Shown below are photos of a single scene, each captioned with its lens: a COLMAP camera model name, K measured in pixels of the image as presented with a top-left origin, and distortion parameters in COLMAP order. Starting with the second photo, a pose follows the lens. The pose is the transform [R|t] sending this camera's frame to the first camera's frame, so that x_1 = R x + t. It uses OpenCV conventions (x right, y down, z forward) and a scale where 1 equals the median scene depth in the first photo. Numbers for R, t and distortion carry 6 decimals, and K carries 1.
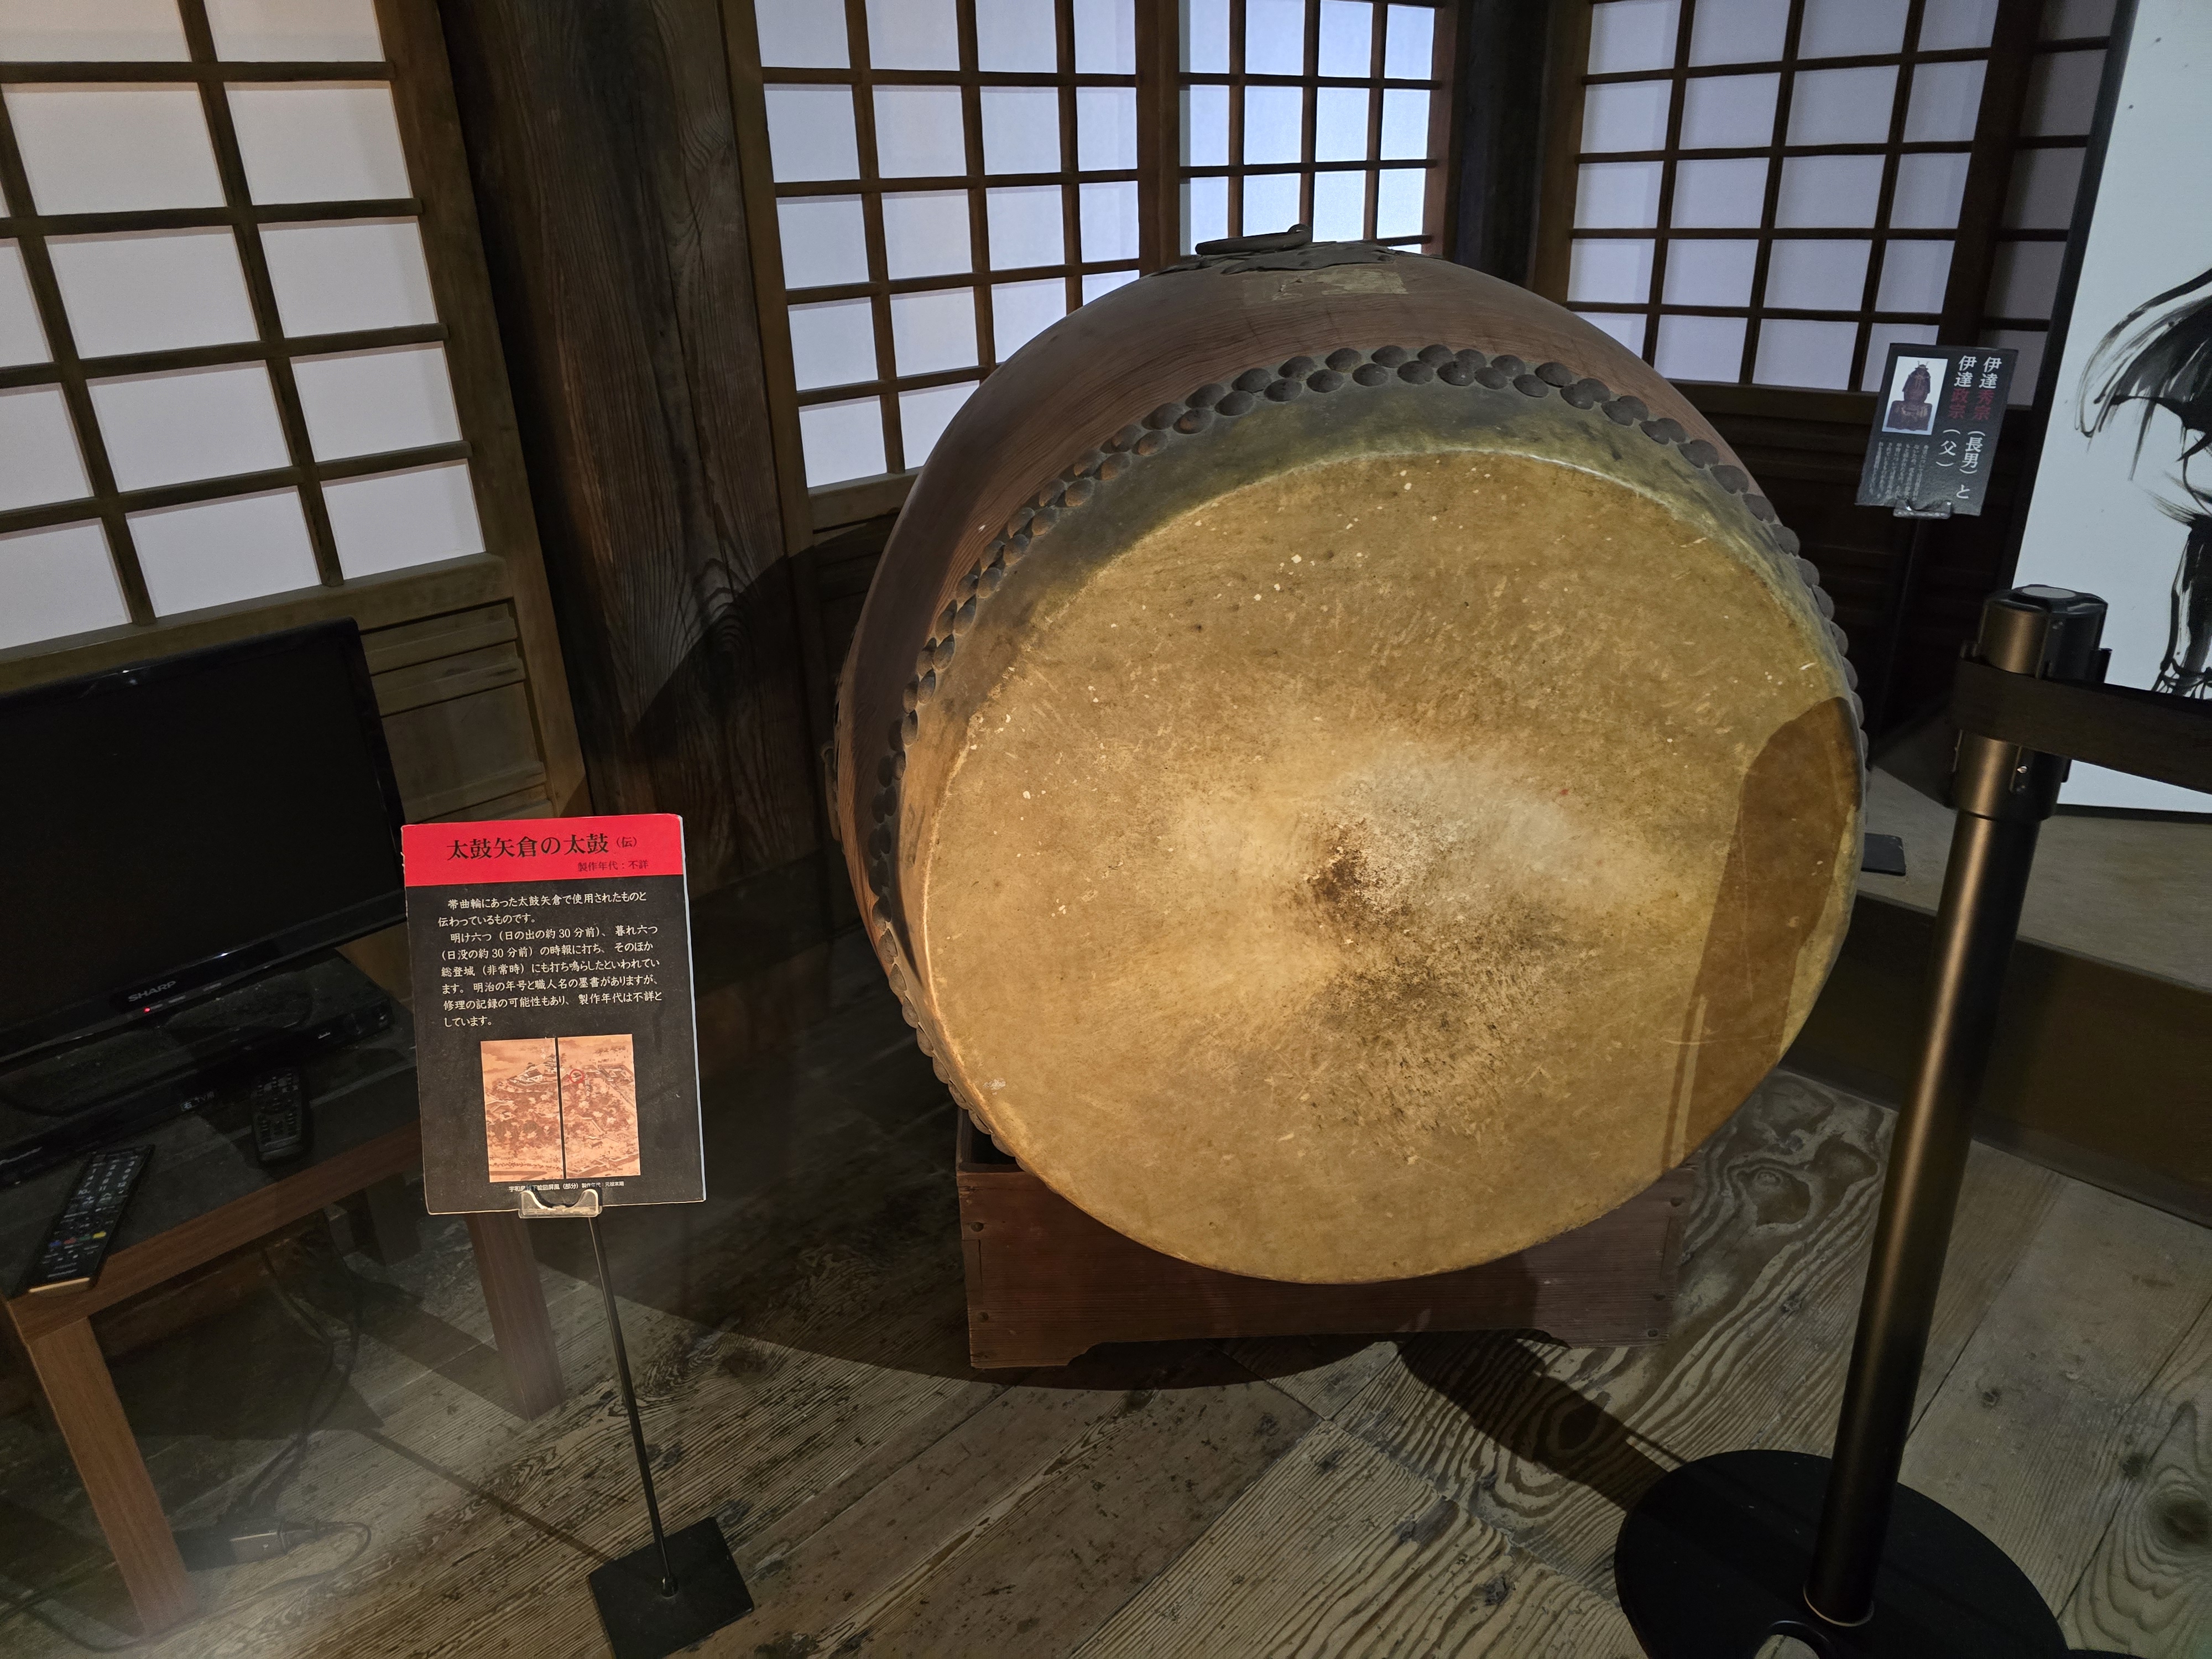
lens RADIAL K [[1462.0, 0, 1088.1], [0, 1462.0, 818.6], [0, 0, 1]] dist [0.032624, -0.028746]
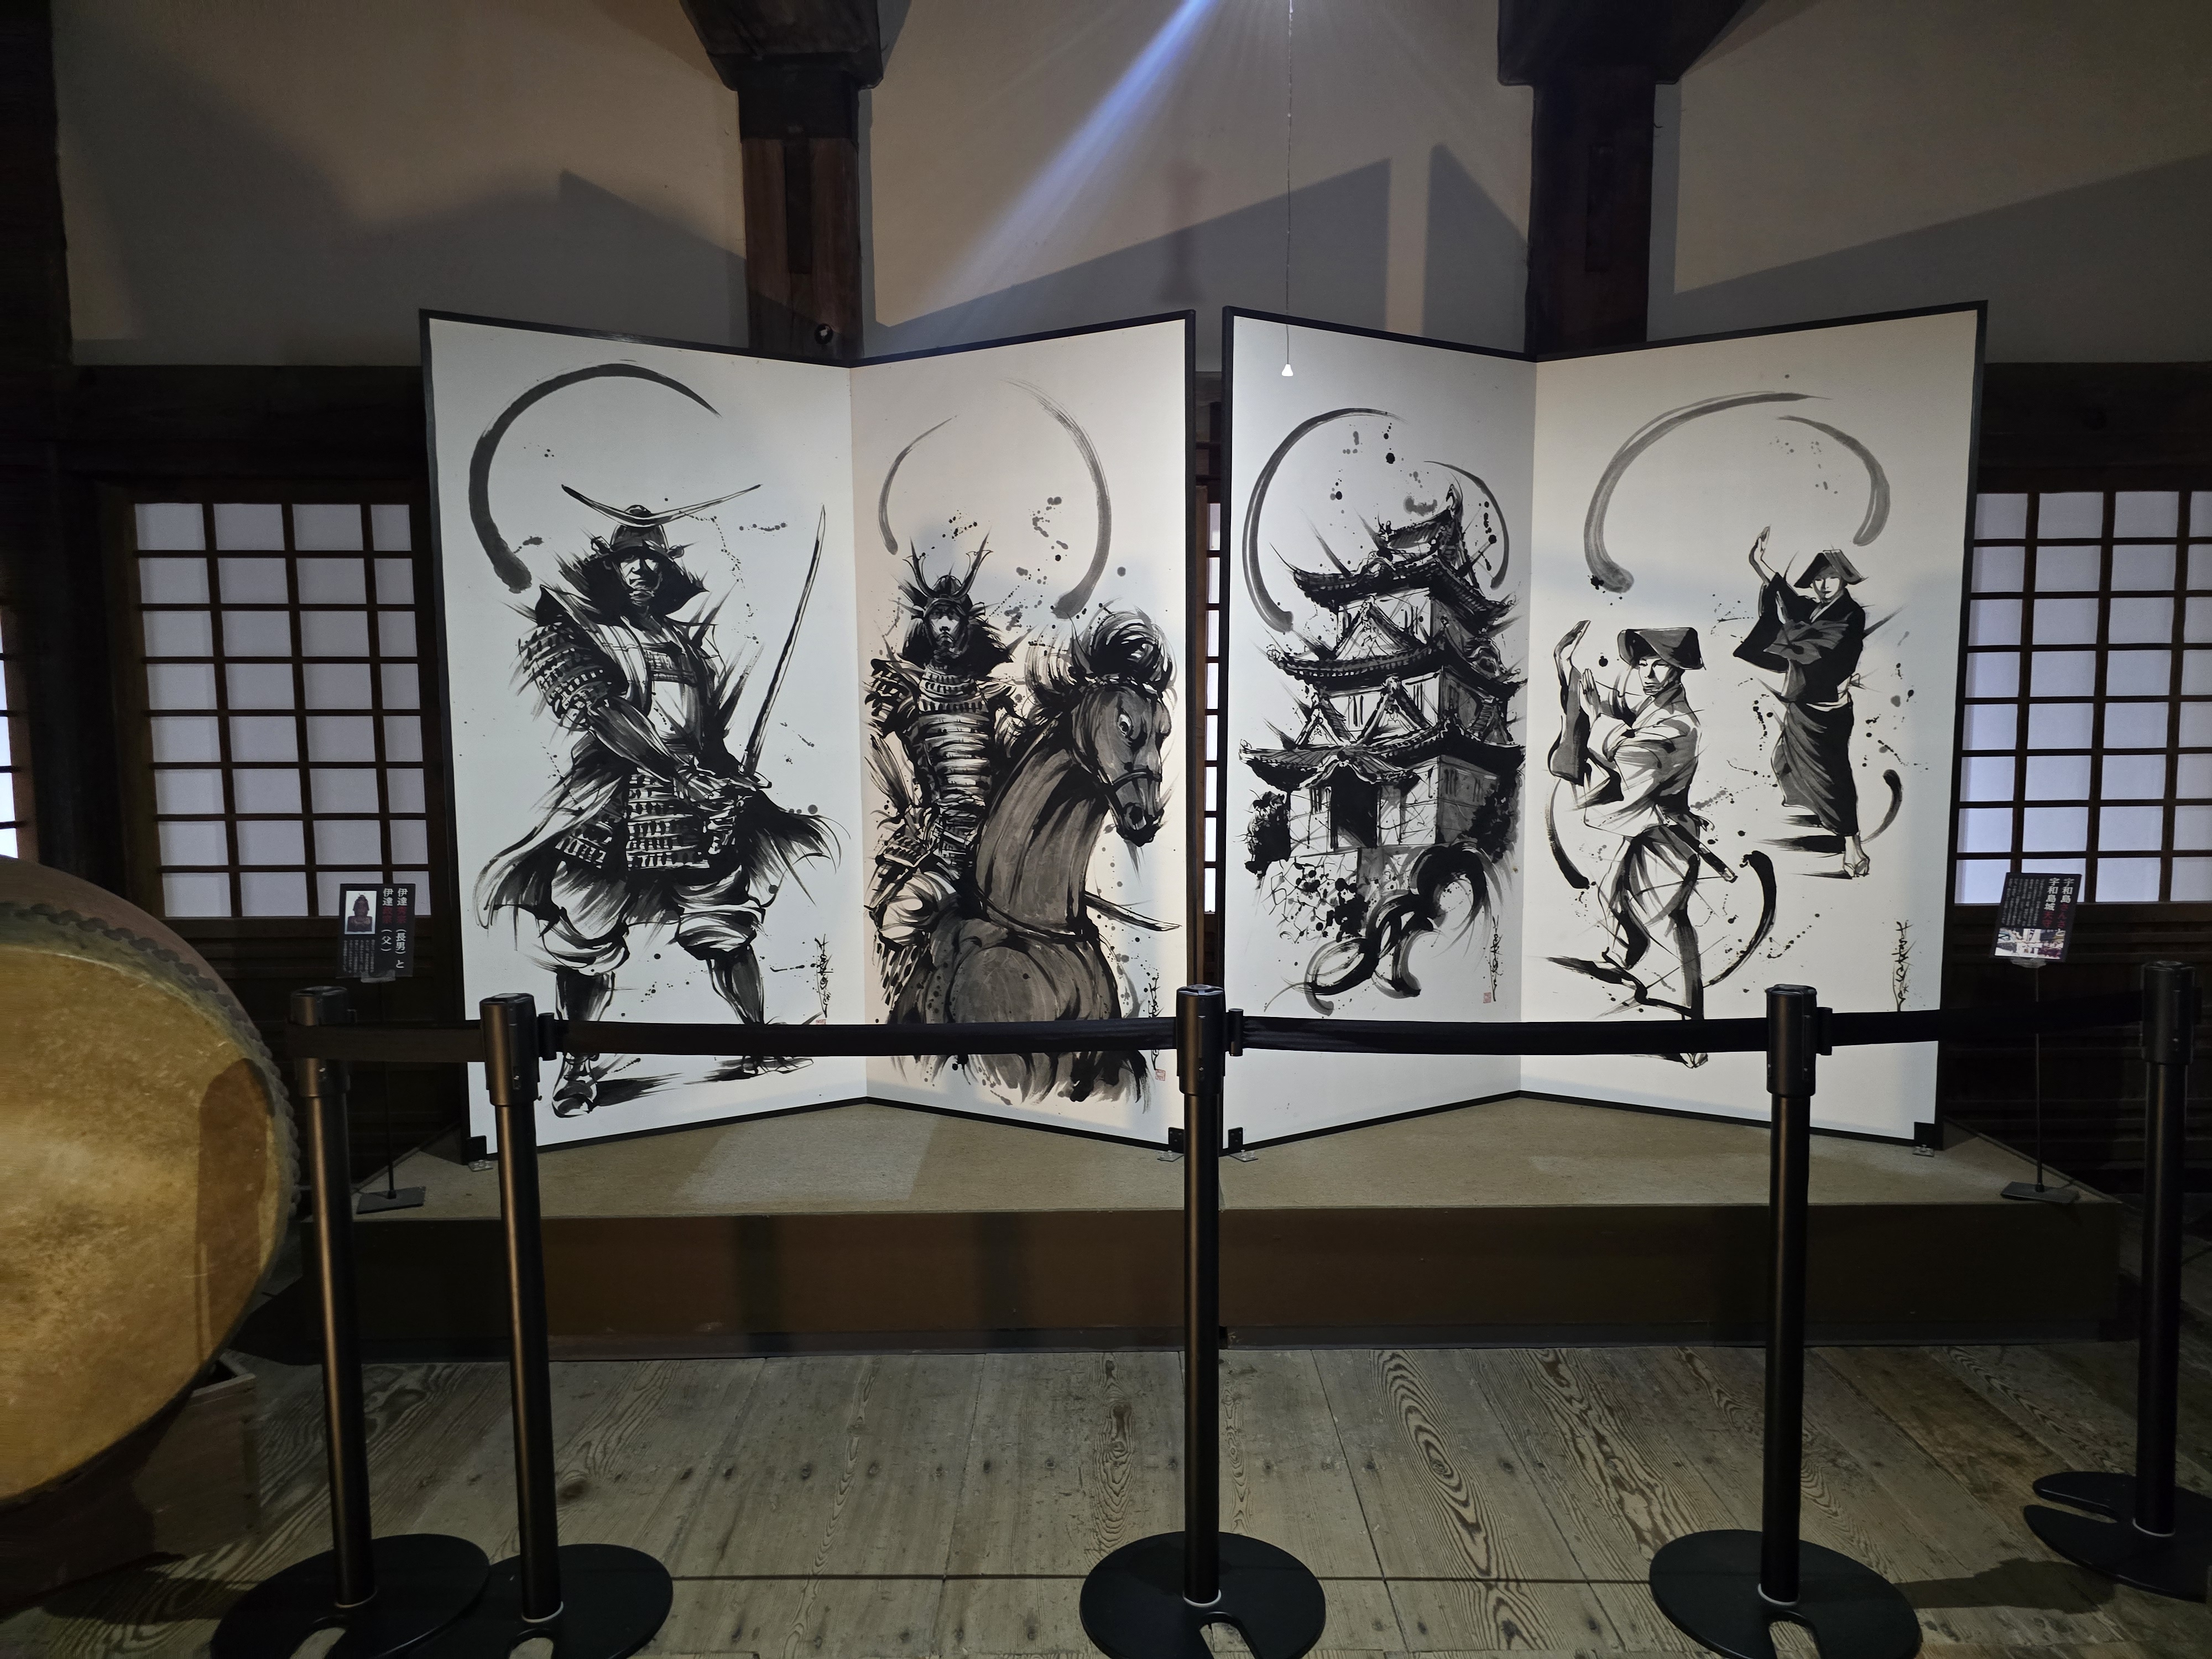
lens RADIAL K [[1462.0, 0, 1119.2], [0, 1462.0, 840.6], [0, 0, 1]] dist [0.032624, -0.028746]
pose [[0.688098, -0.033284, 0.724854, -0.086471], [0.276387, 0.935666, -0.219407, 0.366435], [-0.670918, 0.351314, 0.653029, -1.059161]]
